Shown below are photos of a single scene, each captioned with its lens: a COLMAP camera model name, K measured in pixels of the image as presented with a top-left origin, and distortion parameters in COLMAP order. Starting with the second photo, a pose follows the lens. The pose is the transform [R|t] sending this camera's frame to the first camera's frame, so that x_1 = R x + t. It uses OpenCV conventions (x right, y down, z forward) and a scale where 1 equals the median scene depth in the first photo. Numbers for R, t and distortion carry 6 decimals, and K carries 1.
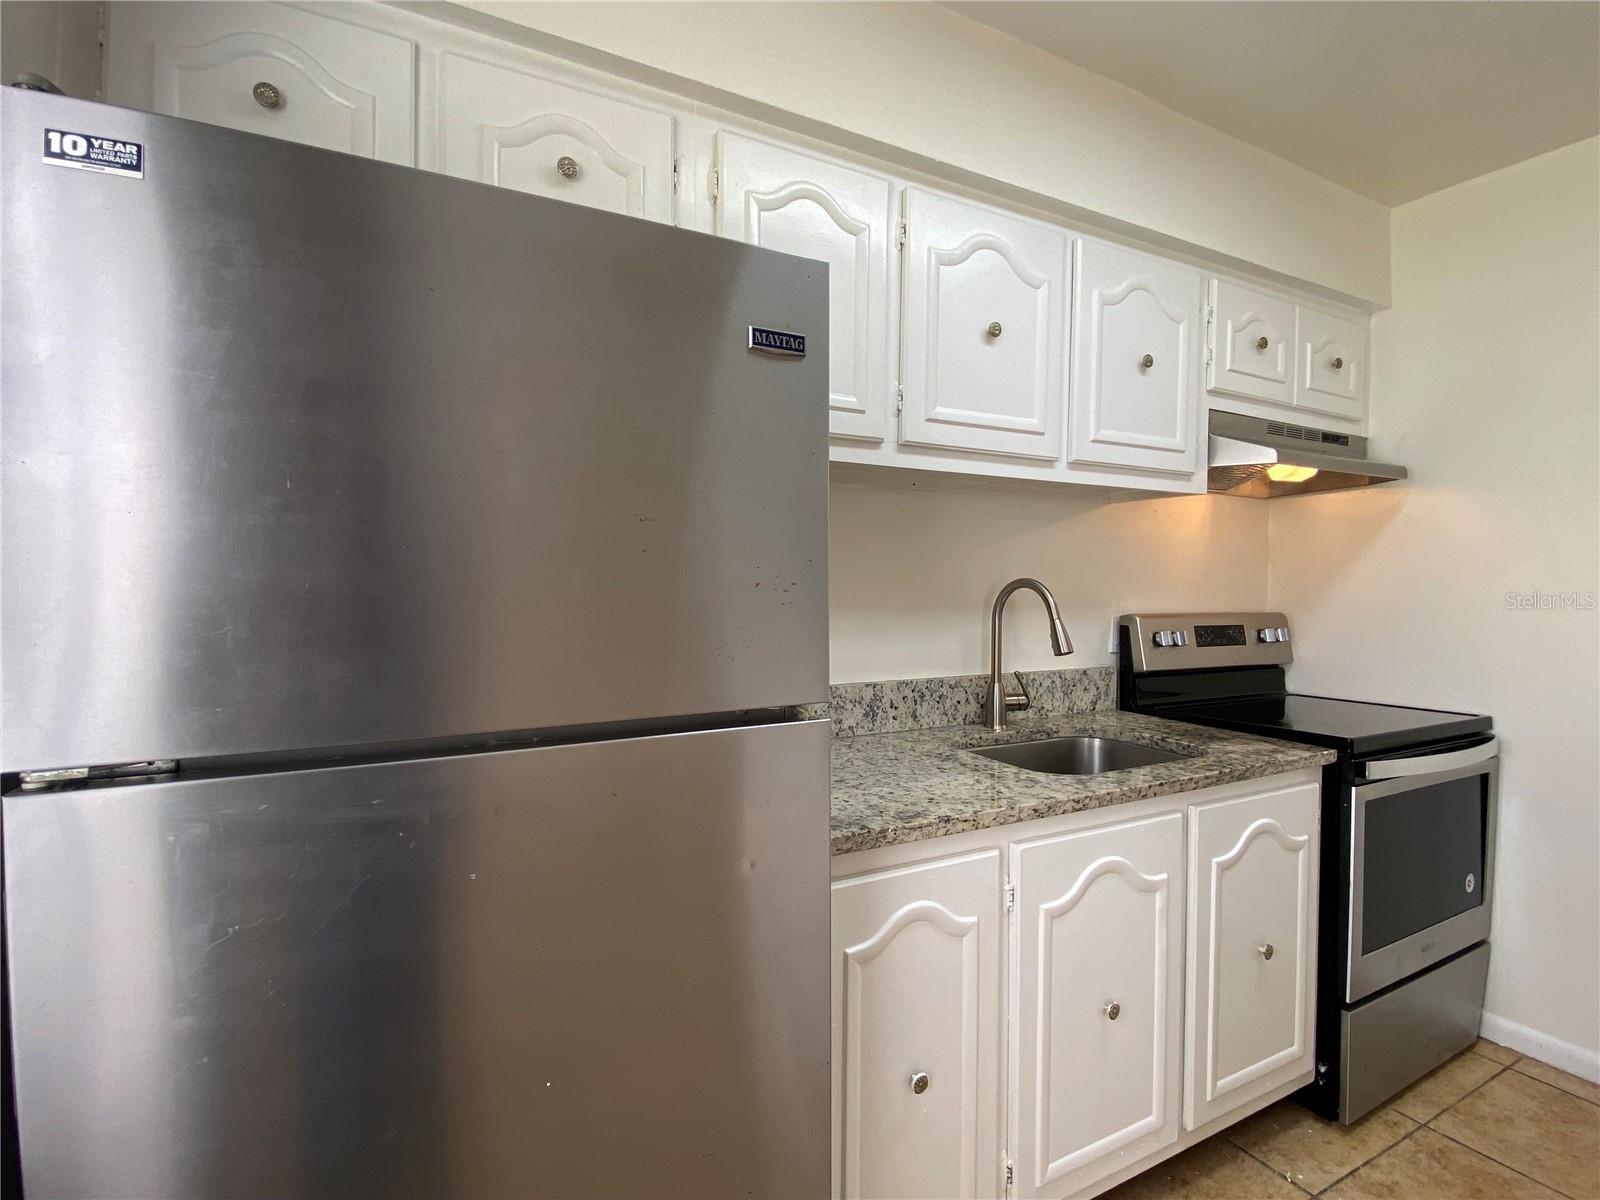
lens RADIAL K [[761.2, 0, 794.6], [0, 761.2, 593.5], [0, 0, 1]] dist [0.077861, -0.077645]
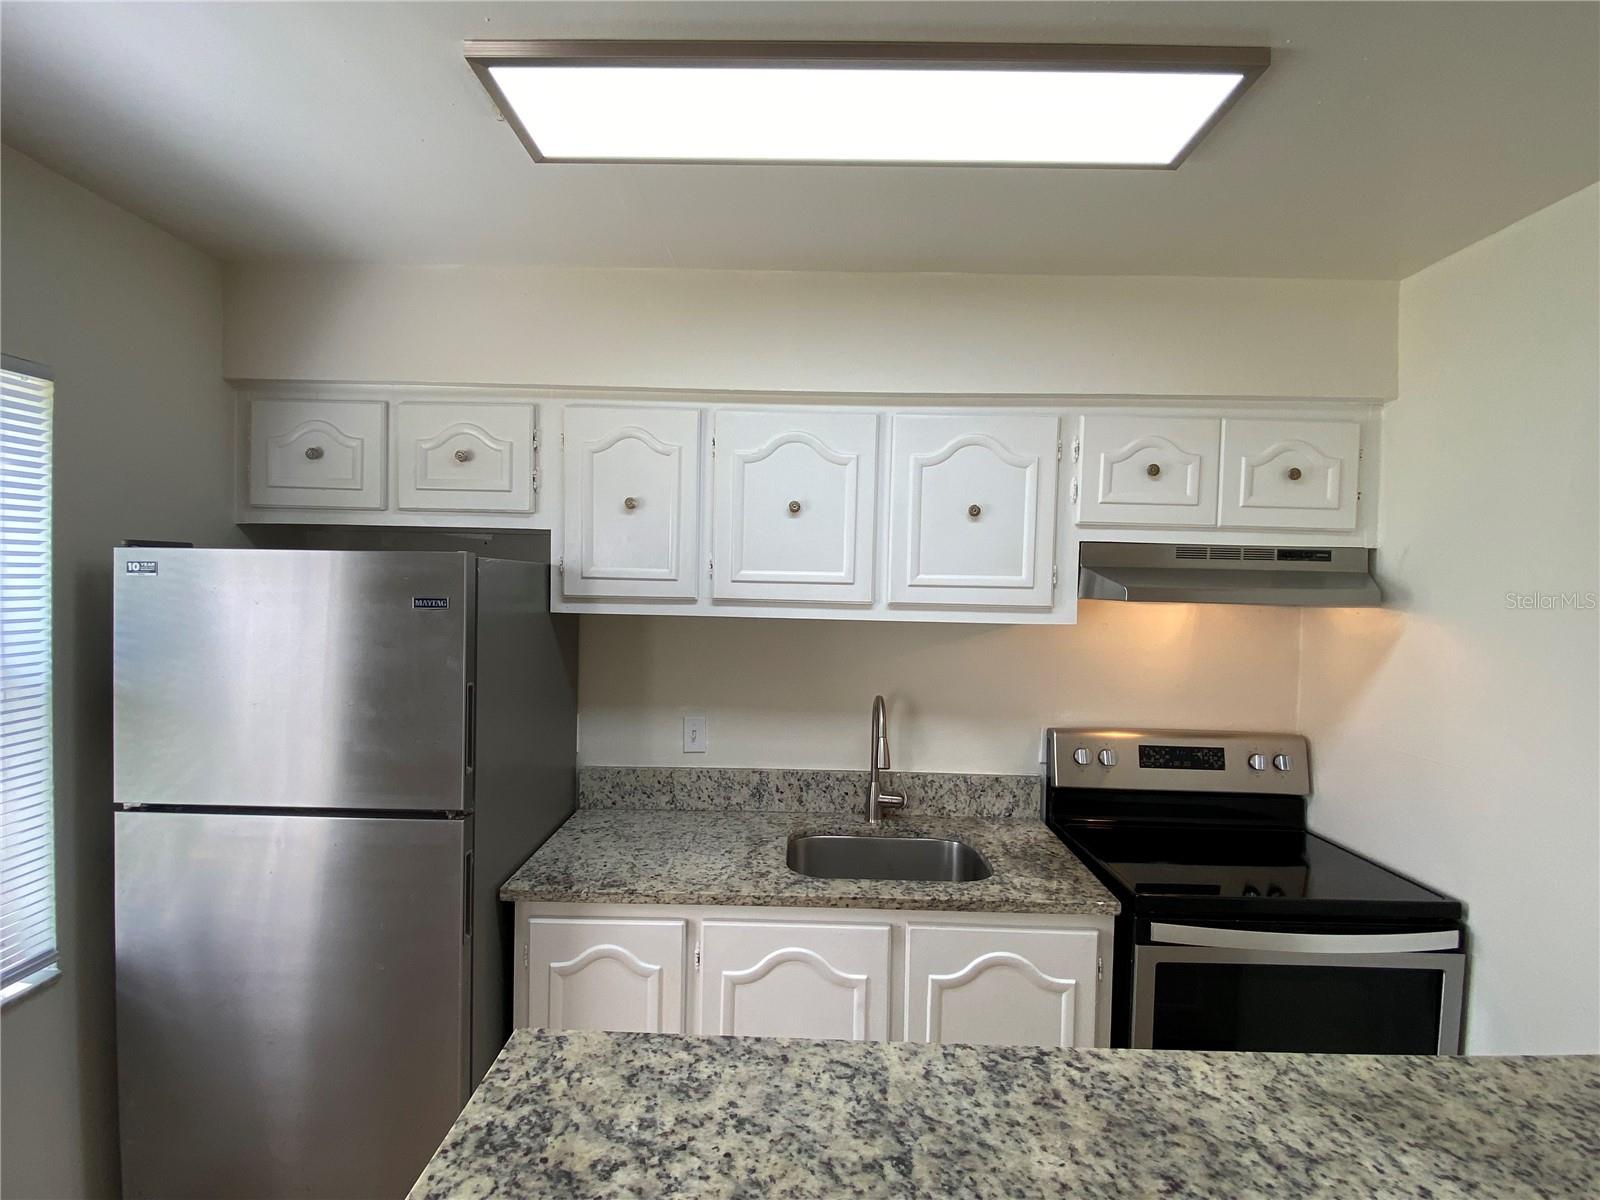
lens RADIAL K [[761.2, 0, 794.6], [0, 761.2, 593.5], [0, 0, 1]] dist [0.077861, -0.077645]
pose [[0.874900, 0.020815, -0.483857, 0.718122], [-0.020530, 0.999772, 0.005887, -0.172984], [0.483869, 0.004783, 0.875128, -0.068965]]
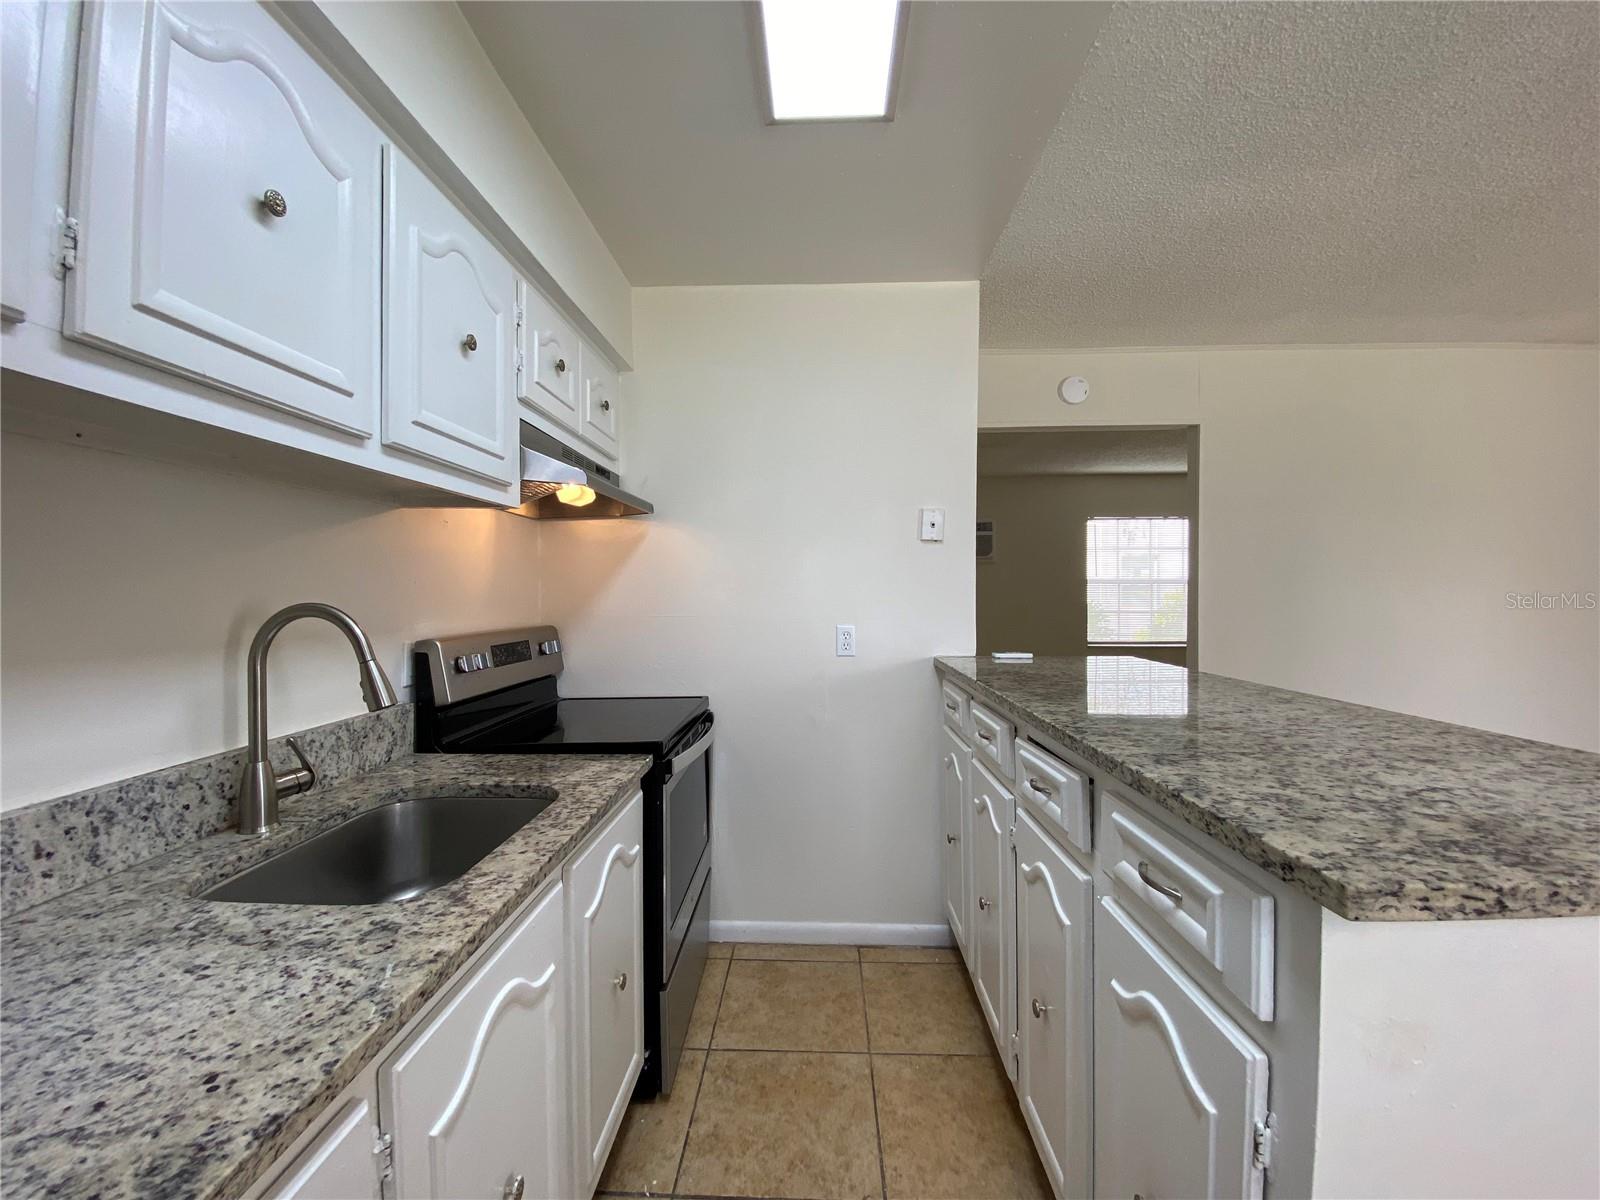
lens RADIAL K [[649.4, 0, 795.3], [0, 649.4, 598.6], [0, 0, 1]] dist [0.011894, -0.017277]
pose [[0.498596, -0.016556, 0.866677, 0.013019], [0.017109, 0.999811, 0.009257, -0.020761], [-0.866666, 0.010212, 0.498784, 0.325551]]
